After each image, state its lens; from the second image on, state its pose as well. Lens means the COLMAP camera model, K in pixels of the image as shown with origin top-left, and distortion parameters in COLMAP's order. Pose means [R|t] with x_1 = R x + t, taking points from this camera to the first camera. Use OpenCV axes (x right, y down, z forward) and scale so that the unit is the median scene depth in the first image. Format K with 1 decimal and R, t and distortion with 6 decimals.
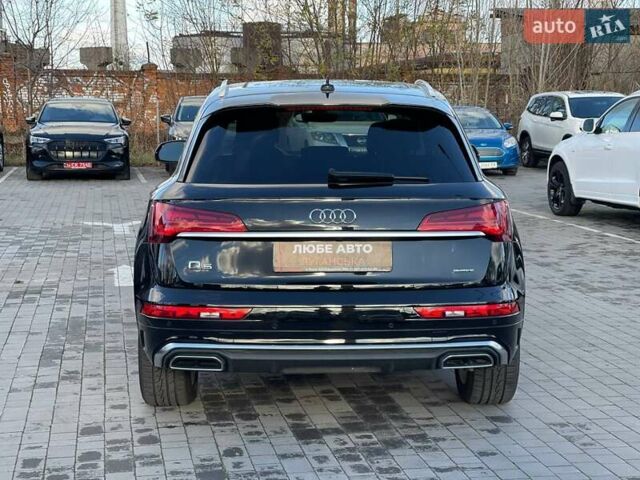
lens RADIAL K [[1179.1, 0, 318.7], [0, 1179.1, 241.5], [0, 0, 1]] dist [0.203591, 0.000000]
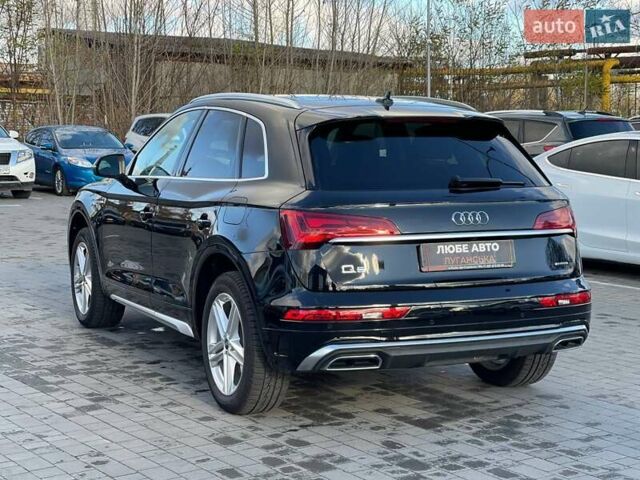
lens RADIAL K [[1186.5, 0, 319.2], [0, 1186.5, 235.9], [0, 0, 1]] dist [0.196134, 0.000000]
pose [[0.915230, -0.031581, 0.401692, -0.496092], [0.041147, 0.999037, -0.015207, 0.005163], [-0.400825, 0.030447, 0.915648, 0.044011]]
